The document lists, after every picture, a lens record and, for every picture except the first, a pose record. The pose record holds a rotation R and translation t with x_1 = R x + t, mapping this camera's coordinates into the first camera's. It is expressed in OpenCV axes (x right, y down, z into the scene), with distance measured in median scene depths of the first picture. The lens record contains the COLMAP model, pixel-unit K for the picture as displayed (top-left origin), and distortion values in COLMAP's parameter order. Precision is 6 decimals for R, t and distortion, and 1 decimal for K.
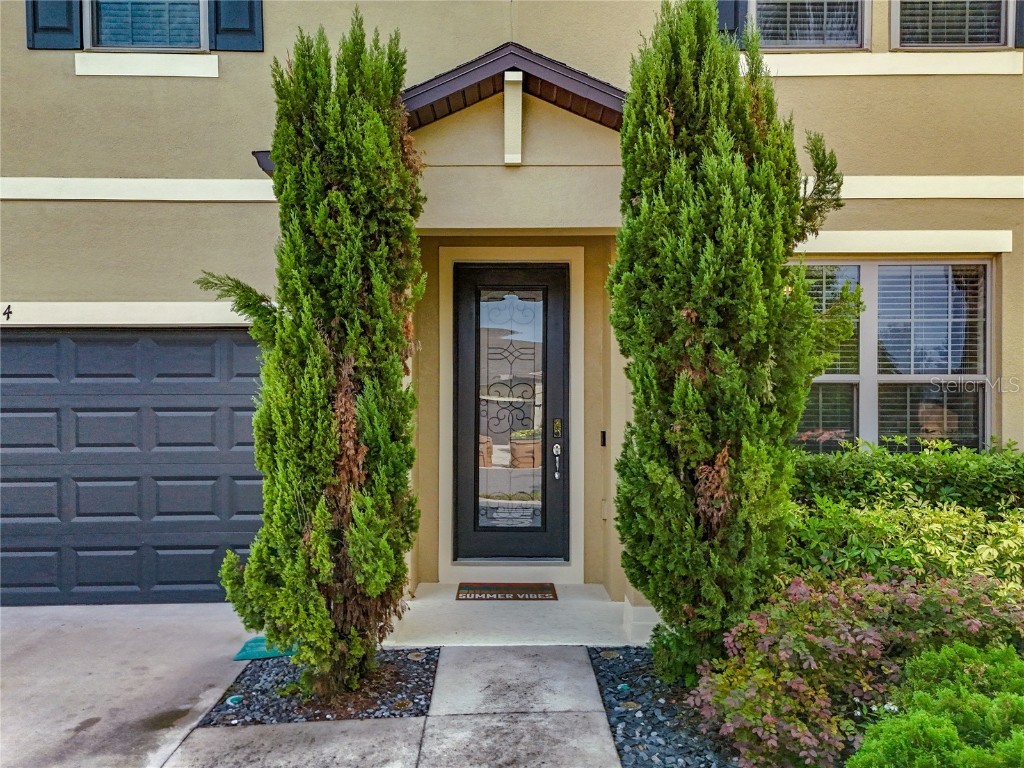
lens RADIAL K [[754.7, 0, 511.1], [0, 754.7, 408.8], [0, 0, 1]] dist [0.033325, -0.007858]
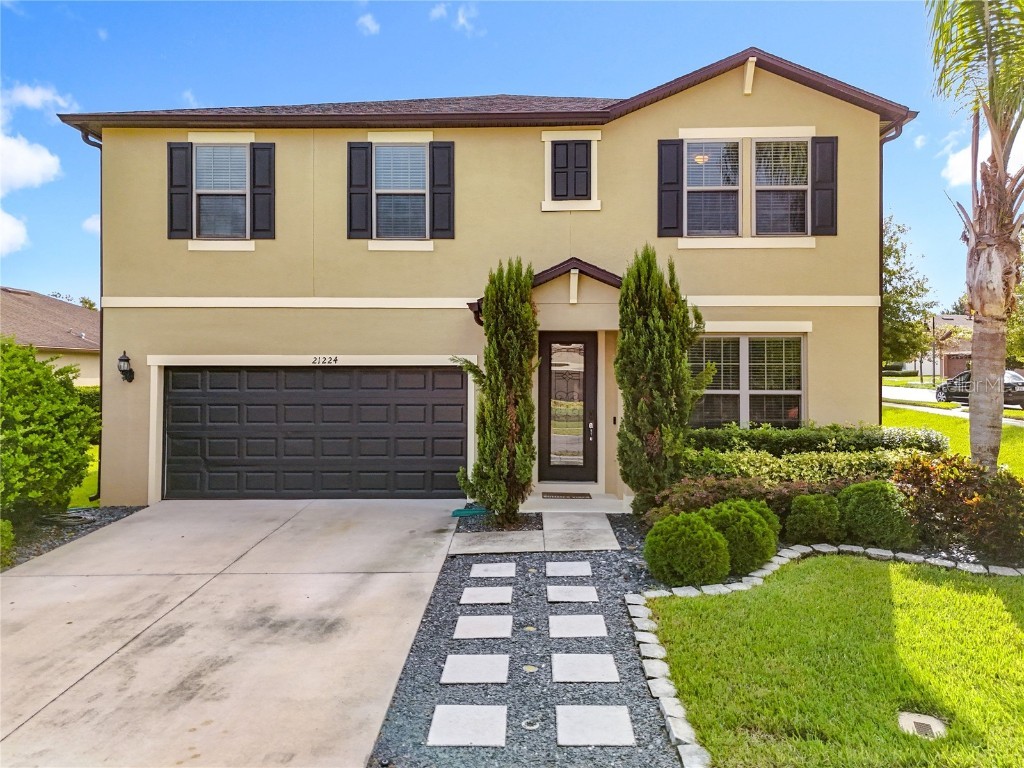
lens RADIAL K [[725.1, 0, 513.3], [0, 725.1, 358.9], [0, 0, 1]] dist [0.041085, -0.002309]
pose [[0.999350, 0.003570, -0.035867, -0.104766], [-0.004527, 0.999635, -0.026642, -0.094510], [0.035758, 0.026787, 0.999001, -1.250275]]
